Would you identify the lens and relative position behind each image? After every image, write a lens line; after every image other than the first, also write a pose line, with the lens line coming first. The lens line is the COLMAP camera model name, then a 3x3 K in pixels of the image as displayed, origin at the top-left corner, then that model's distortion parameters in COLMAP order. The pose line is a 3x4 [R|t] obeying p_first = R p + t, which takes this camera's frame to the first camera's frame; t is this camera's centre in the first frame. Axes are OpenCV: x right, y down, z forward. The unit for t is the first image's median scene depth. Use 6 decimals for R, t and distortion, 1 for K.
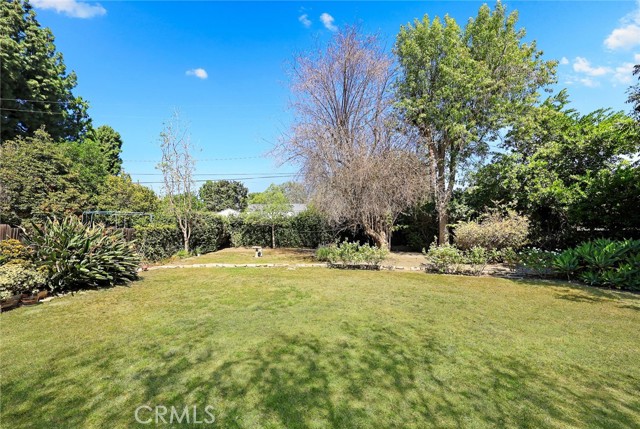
lens RADIAL K [[266.1, 0, 319.9], [0, 266.1, 216.9], [0, 0, 1]] dist [-0.014146, -0.000740]
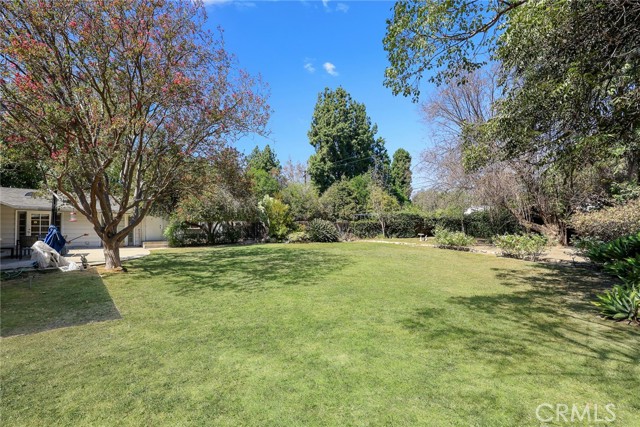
lens RADIAL K [[266.1, 0, 320.2], [0, 266.1, 215.2], [0, 0, 1]] dist [-0.014146, -0.000740]
pose [[0.485583, -0.035510, -0.873469, 0.645850], [0.045435, 0.998849, -0.015349, 0.003409], [0.873009, -0.032232, 0.486638, -0.177845]]
